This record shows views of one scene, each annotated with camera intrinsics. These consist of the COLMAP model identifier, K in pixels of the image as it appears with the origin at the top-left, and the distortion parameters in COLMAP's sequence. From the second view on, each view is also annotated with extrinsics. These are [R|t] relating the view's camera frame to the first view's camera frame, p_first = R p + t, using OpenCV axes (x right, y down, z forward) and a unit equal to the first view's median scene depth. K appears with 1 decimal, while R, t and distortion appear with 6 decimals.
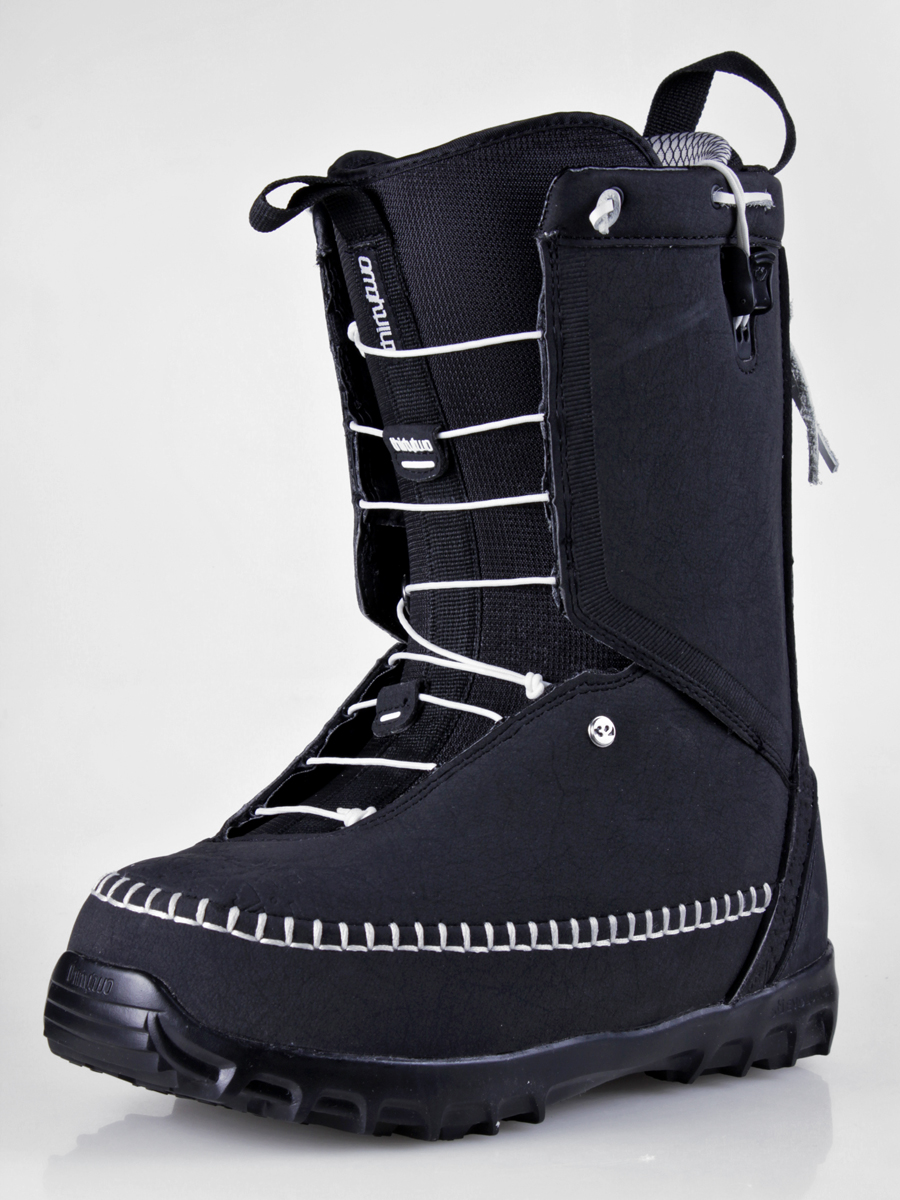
lens RADIAL K [[3034.7, 0, 450.0], [0, 3034.7, 600.0], [0, 0, 1]] dist [0.004240, 0.009848]
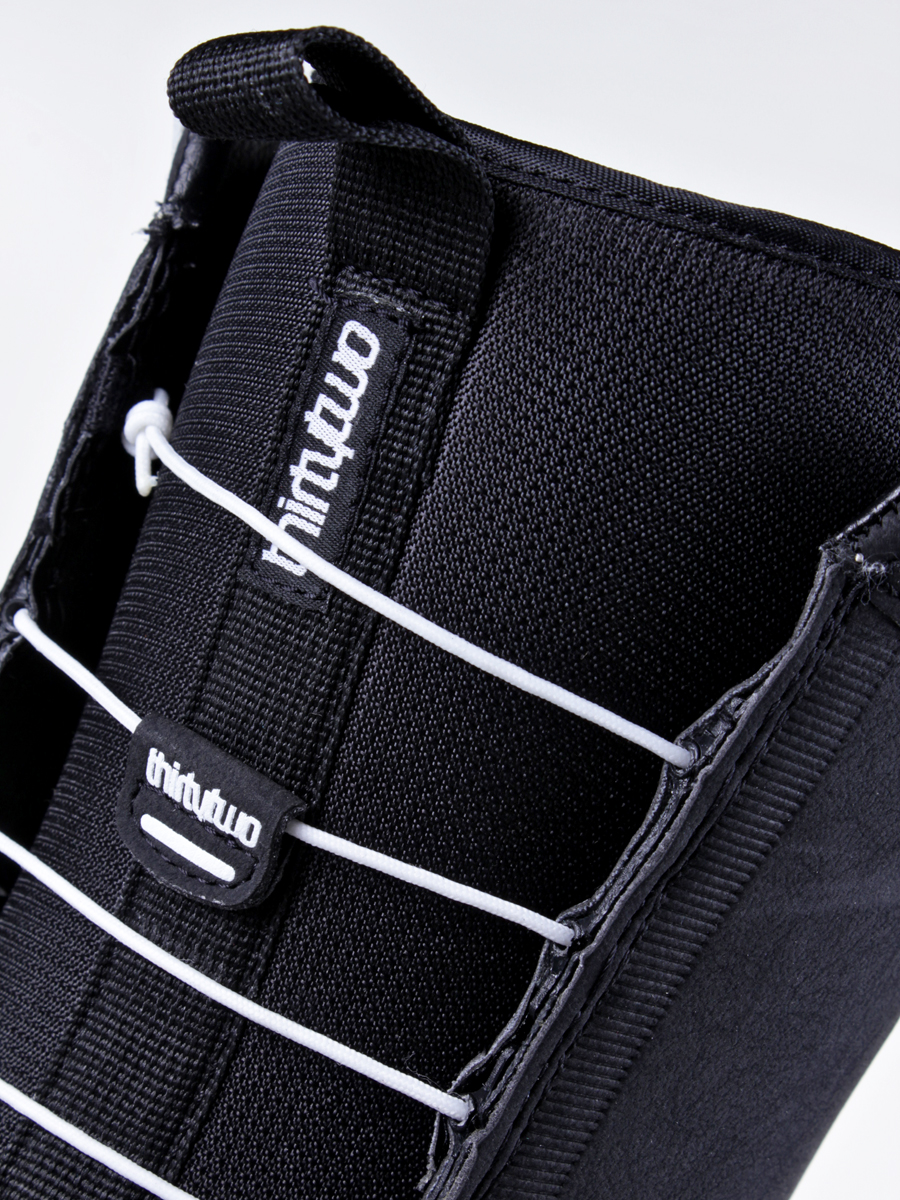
lens RADIAL K [[3034.7, 0, 450.0], [0, 3034.7, 600.0], [0, 0, 1]] dist [0.004240, 0.009848]
pose [[0.802954, 0.493436, 0.334345, -0.130111], [-0.492545, 0.865196, -0.093999, -0.052775], [-0.335656, -0.089203, 0.937751, 0.634134]]
